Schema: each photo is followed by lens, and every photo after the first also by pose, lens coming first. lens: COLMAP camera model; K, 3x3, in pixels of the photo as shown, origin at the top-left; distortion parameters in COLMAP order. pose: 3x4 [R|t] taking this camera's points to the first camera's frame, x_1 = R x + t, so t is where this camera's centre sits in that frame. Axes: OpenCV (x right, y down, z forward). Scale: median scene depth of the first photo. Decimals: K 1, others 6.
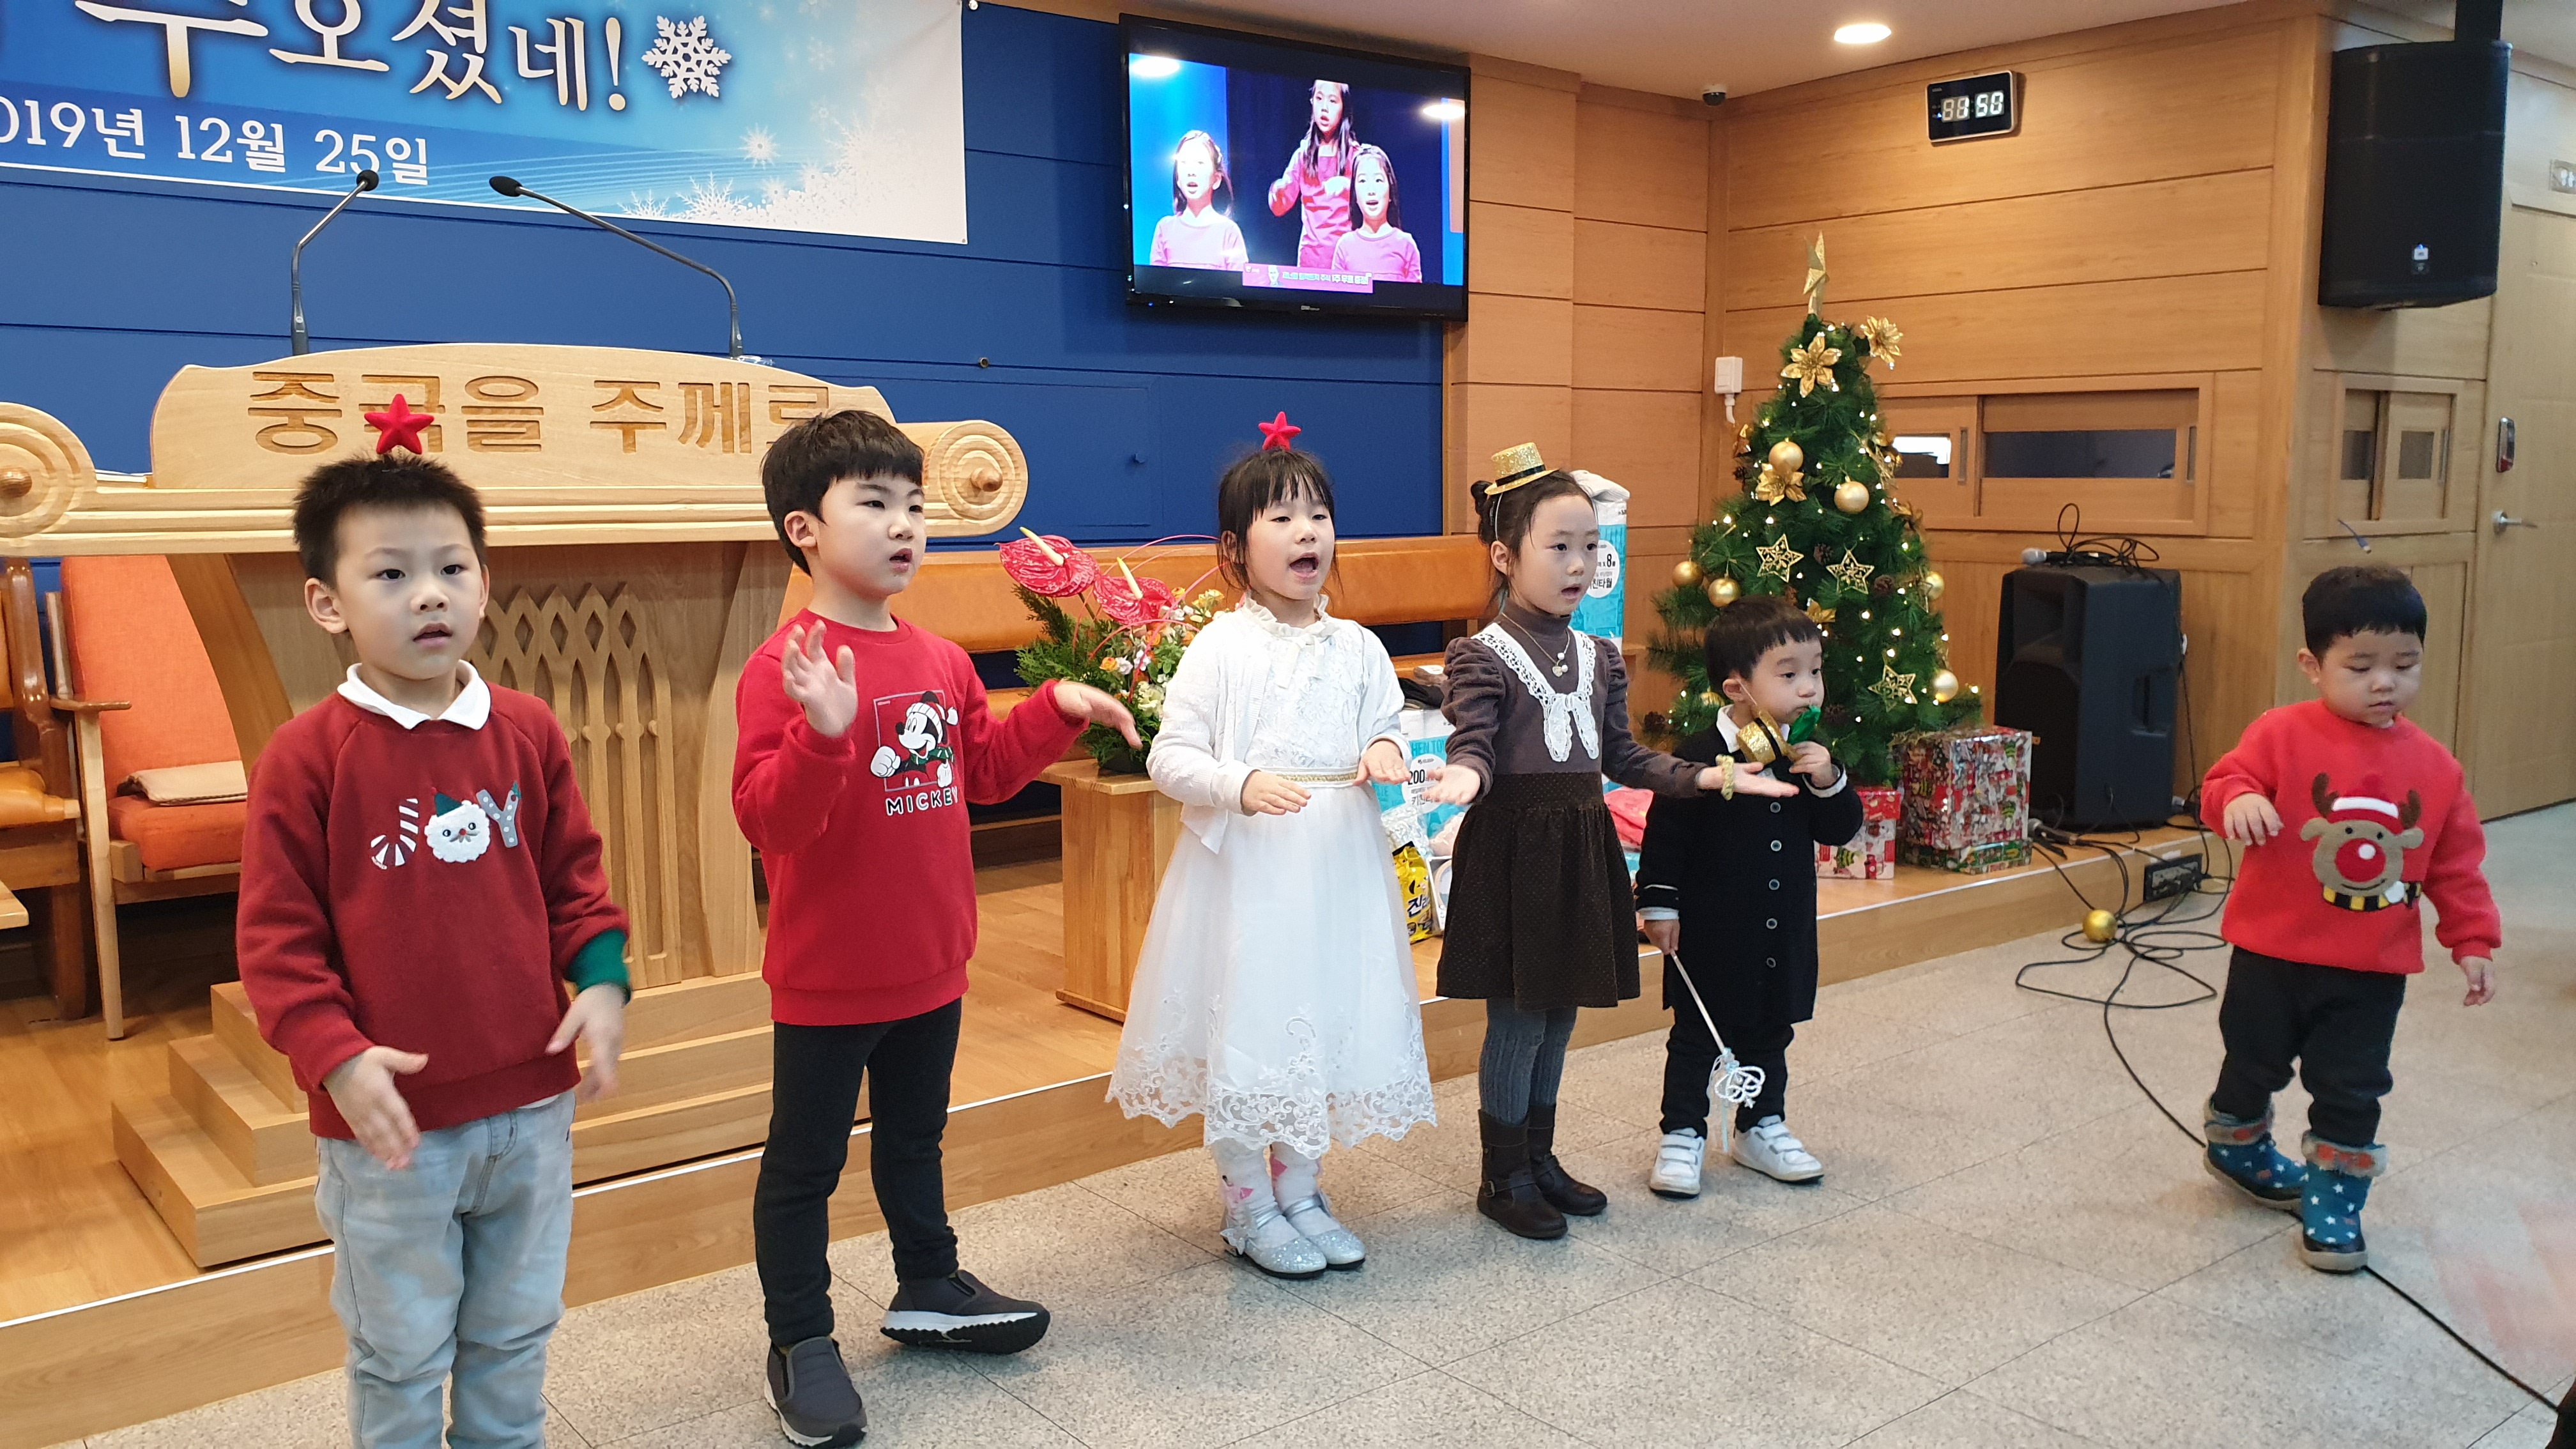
lens RADIAL K [[2020.1, 0, 1301.3], [0, 2020.1, 717.2], [0, 0, 1]] dist [0.013905, -0.005259]
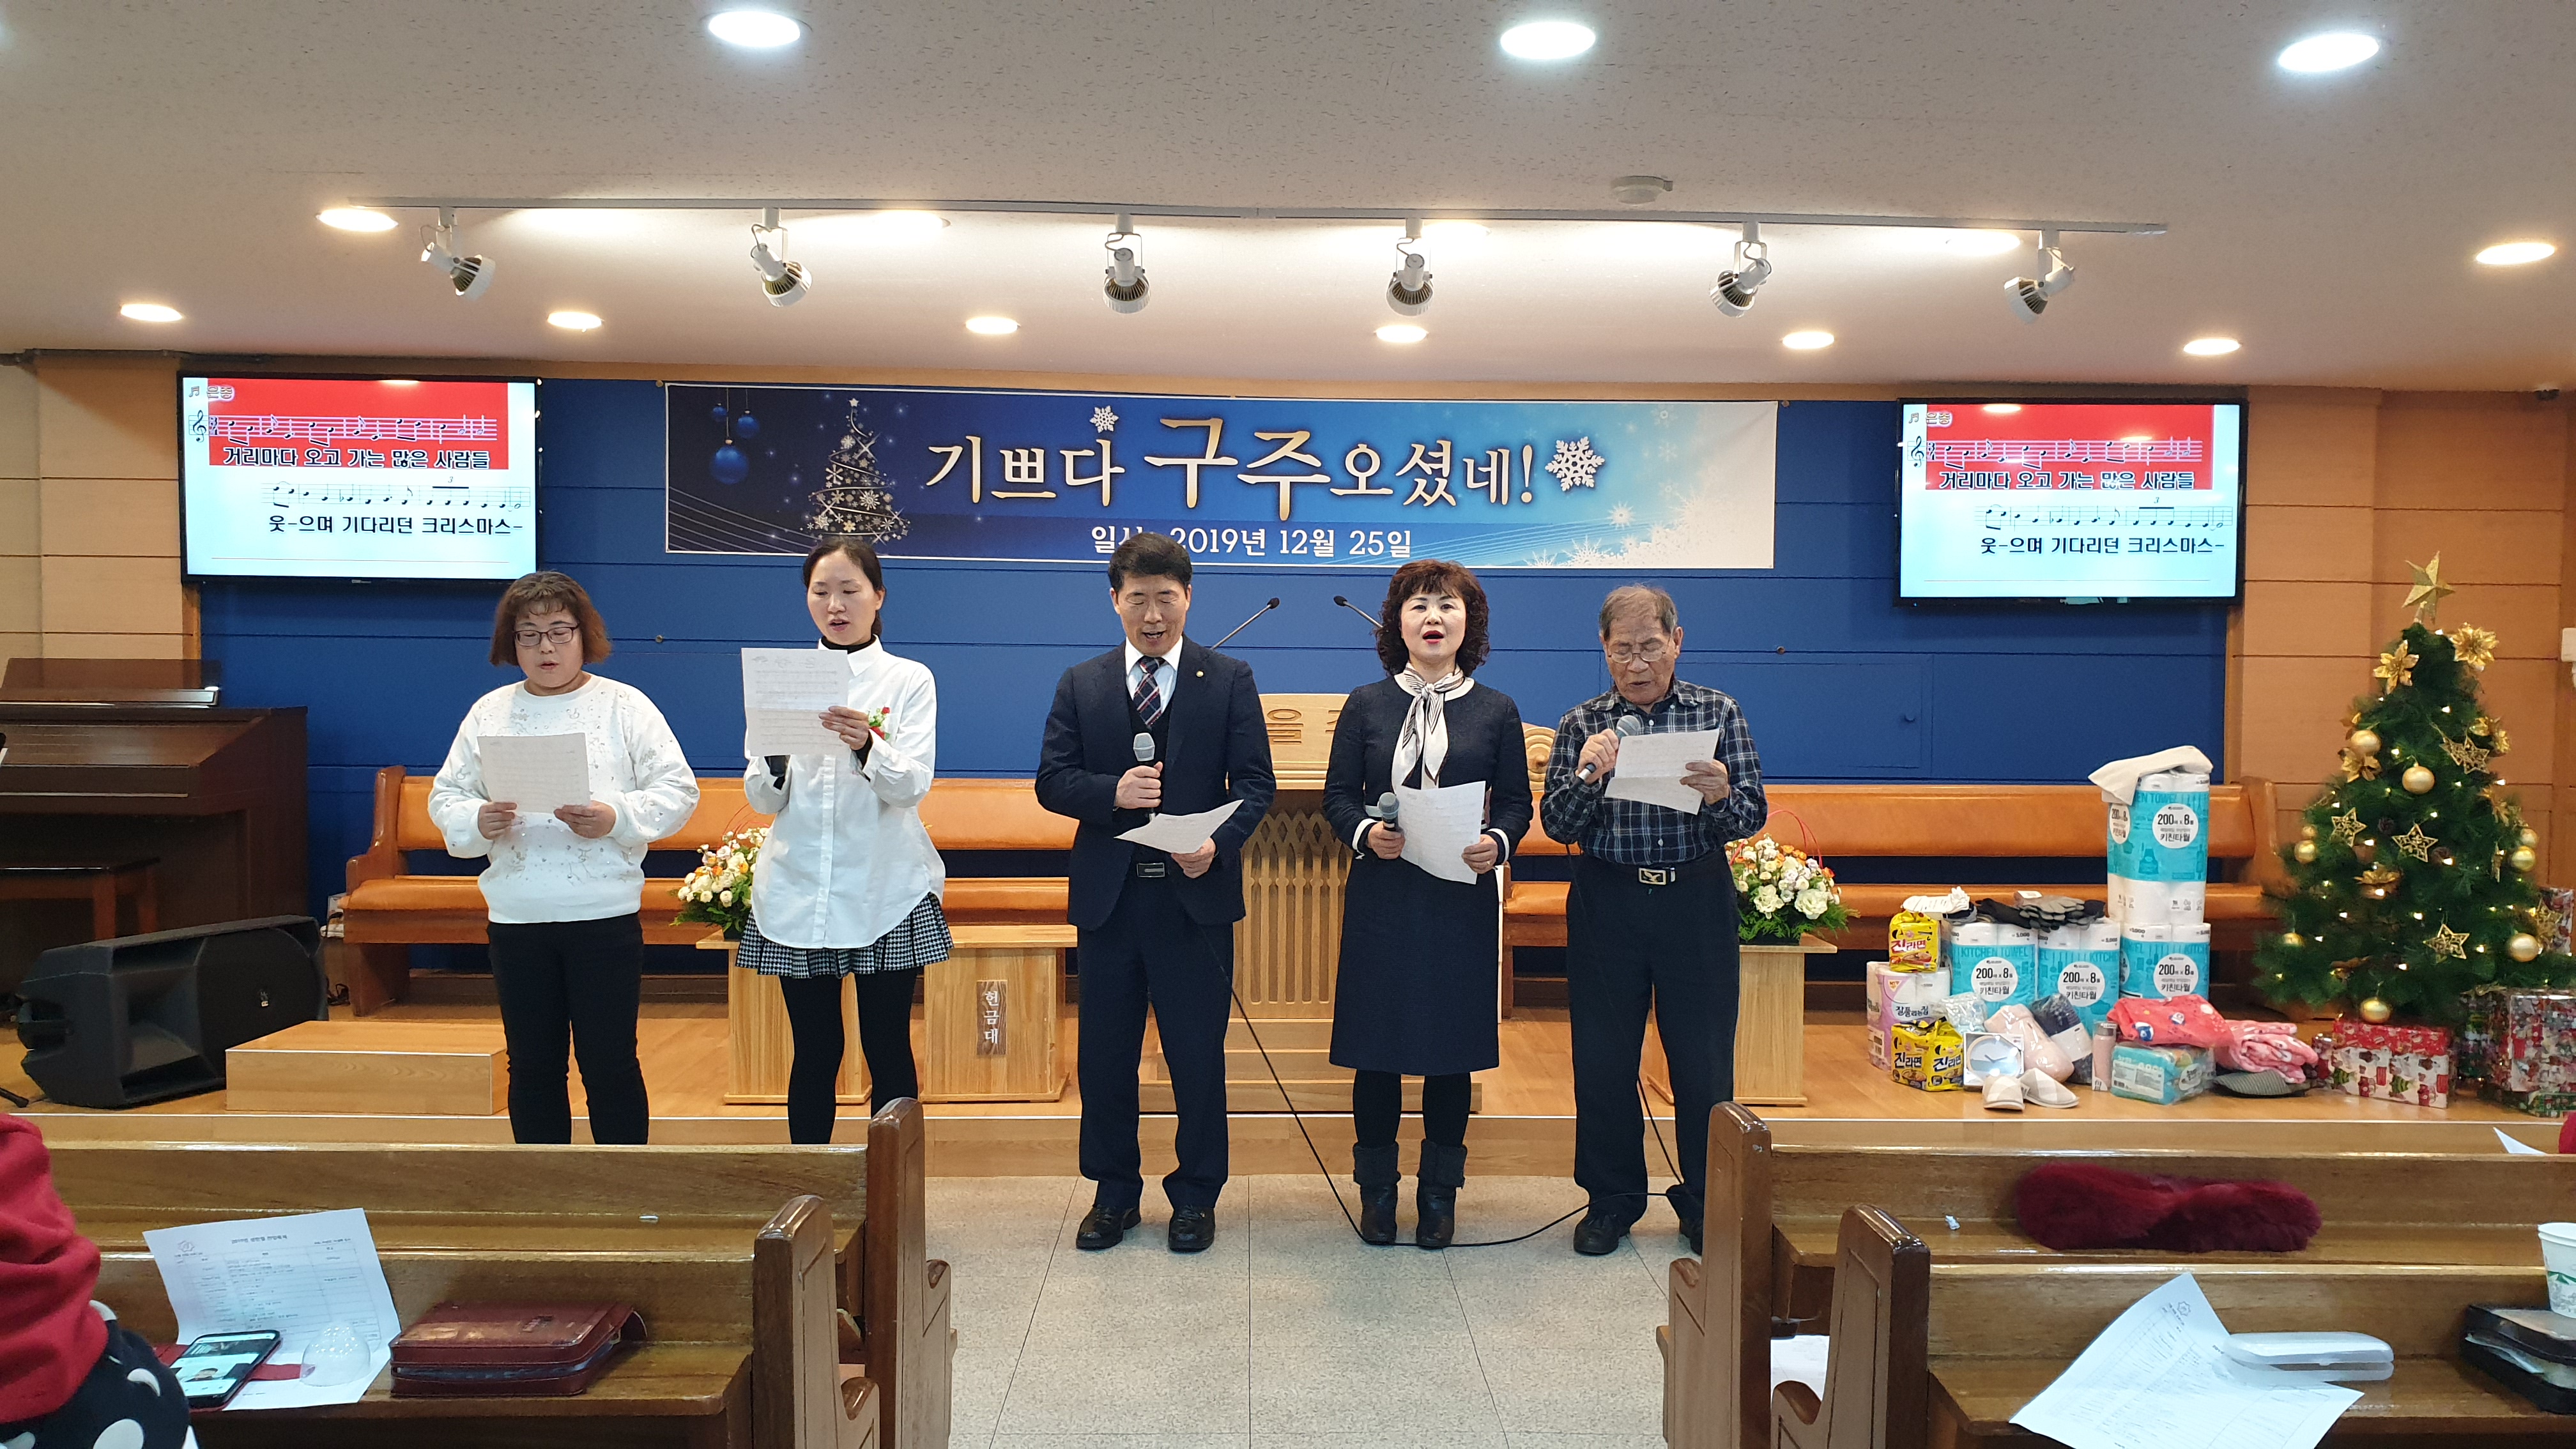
lens RADIAL K [[2003.7, 0, 1278.6], [0, 2003.7, 728.9], [0, 0, 1]] dist [0.050745, -0.097170]
pose [[0.792625, 0.032006, -0.608868, 0.460178], [-0.082581, 0.995055, -0.055198, -0.017833], [0.604091, 0.094032, 0.791349, -0.341742]]
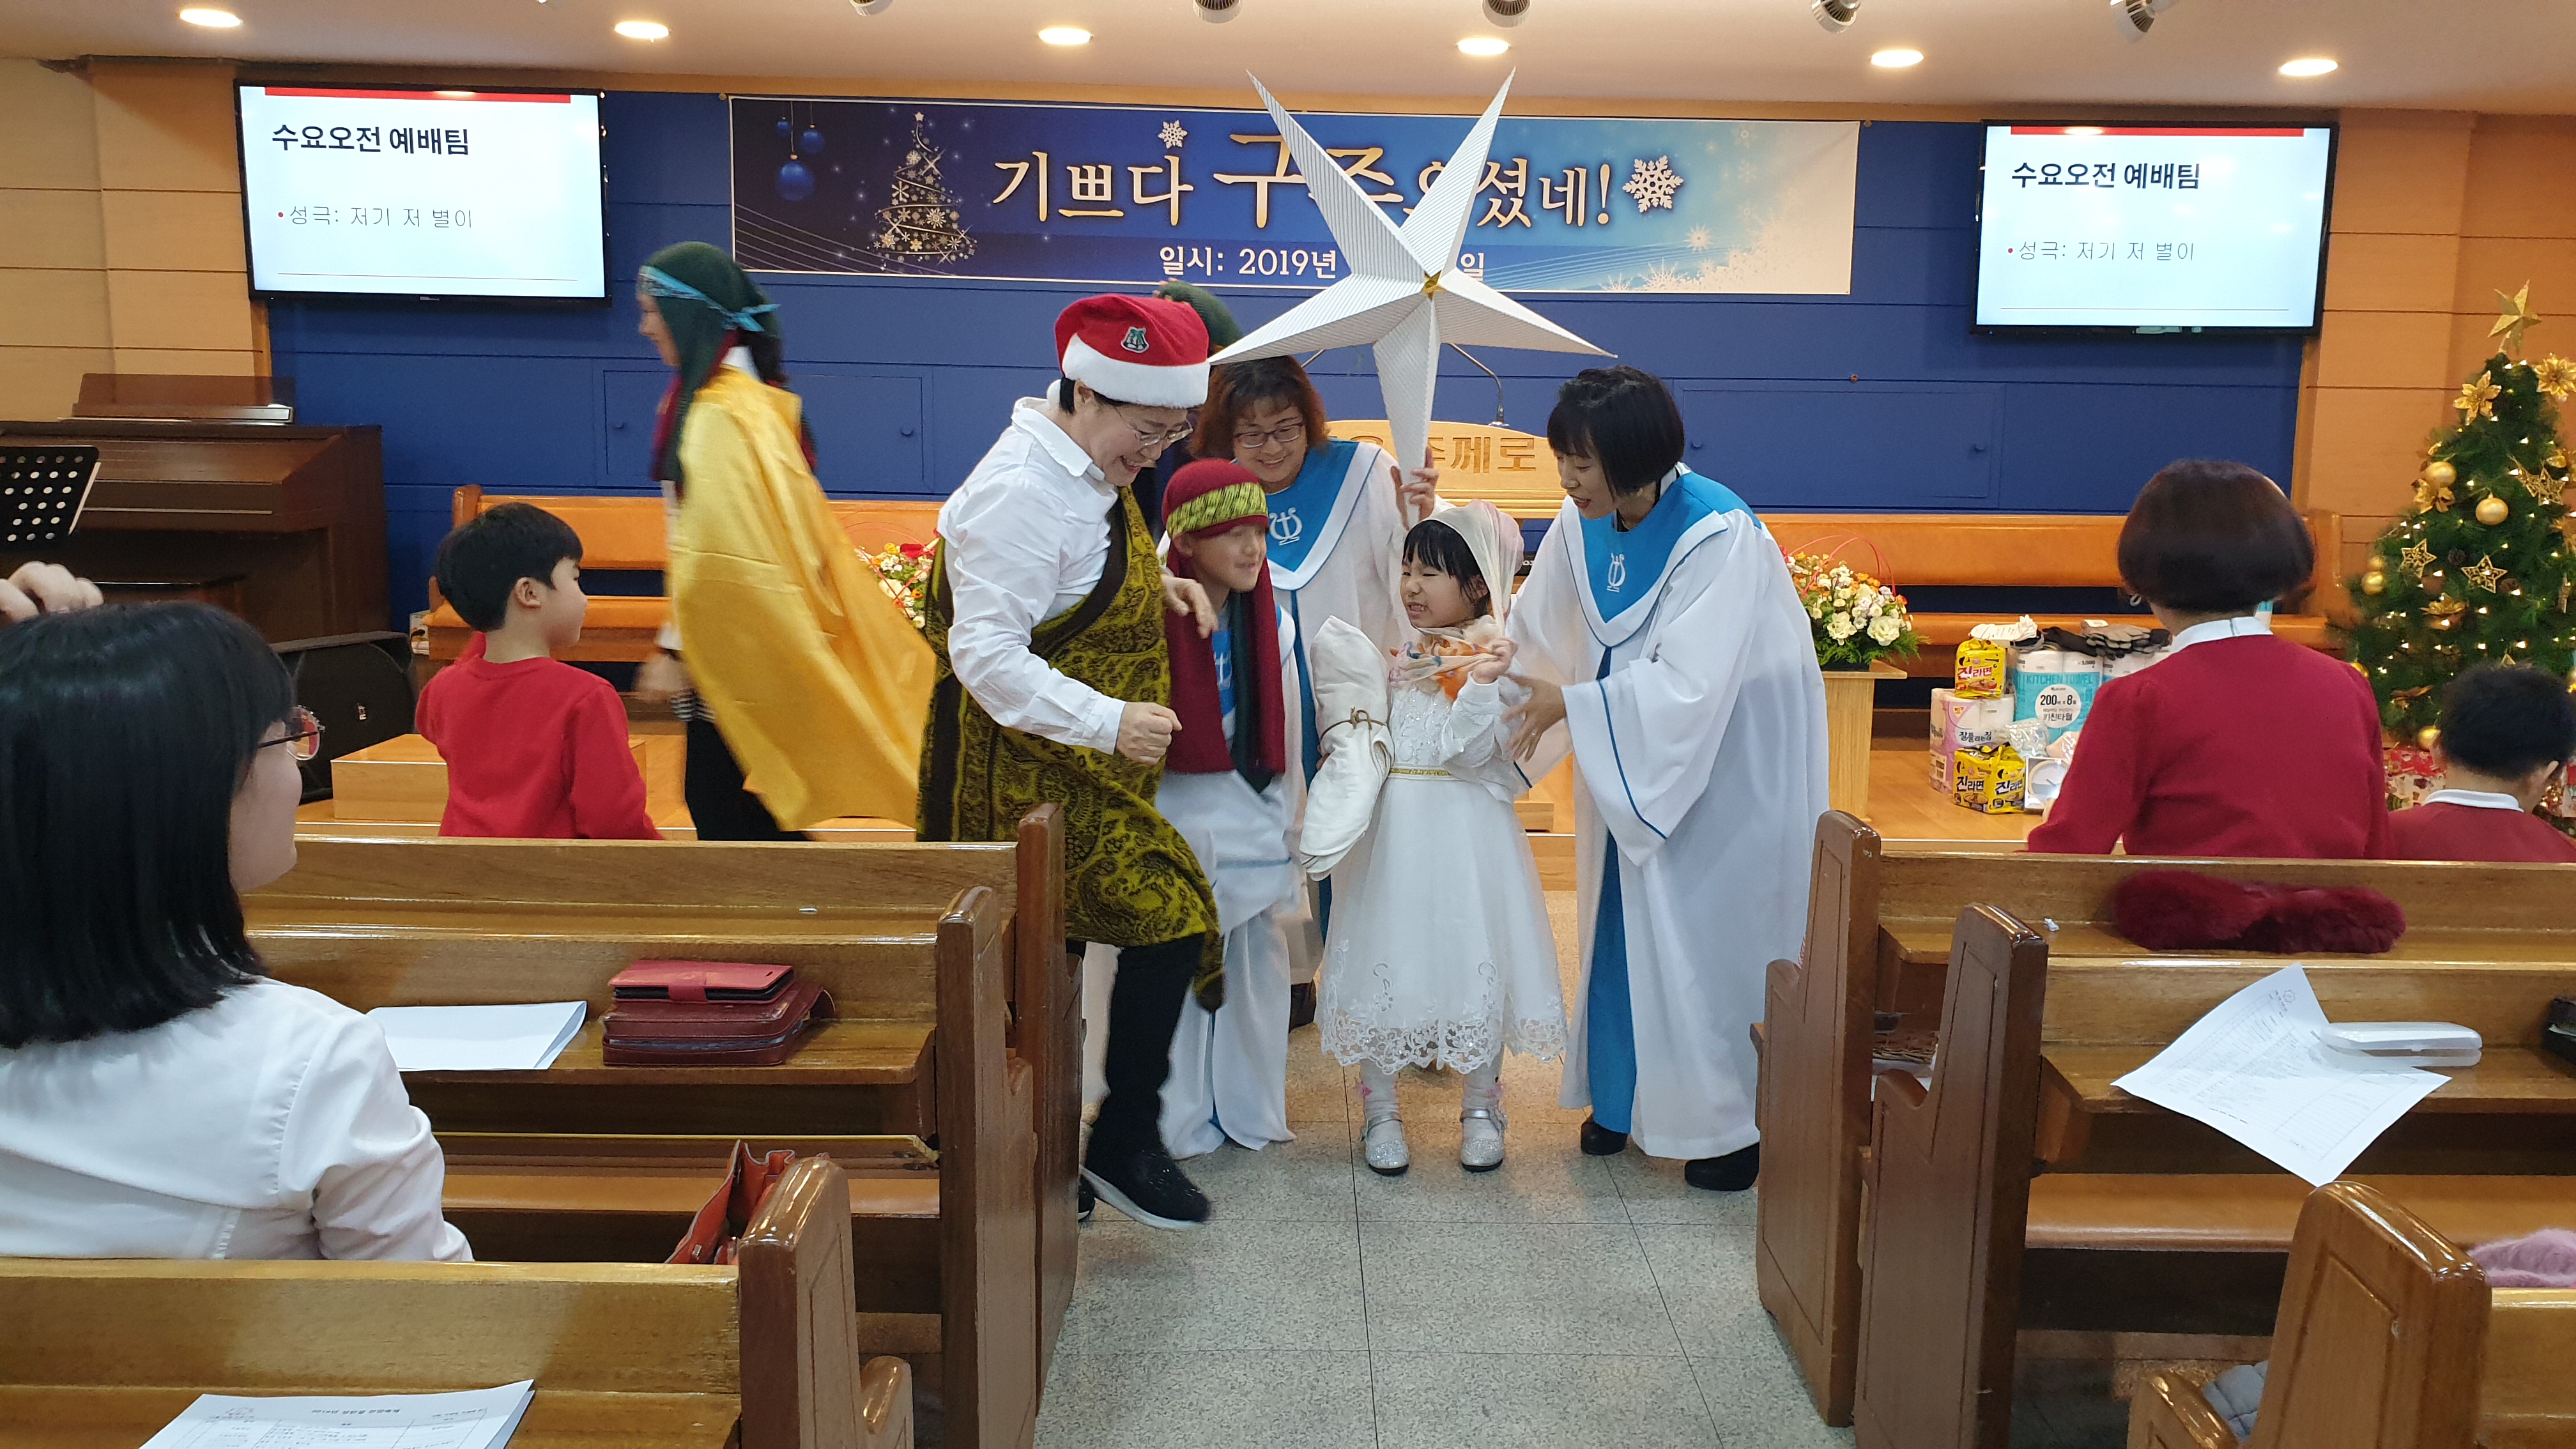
lens RADIAL K [[2022.4, 0, 1300.7], [0, 2022.4, 680.0], [0, 0, 1]] dist [-0.005042, 0.016146]
pose [[0.788257, 0.104374, -0.606430, 0.450775], [-0.089684, 0.994473, 0.054587, -0.011955], [0.608776, 0.011358, 0.793261, -0.370219]]
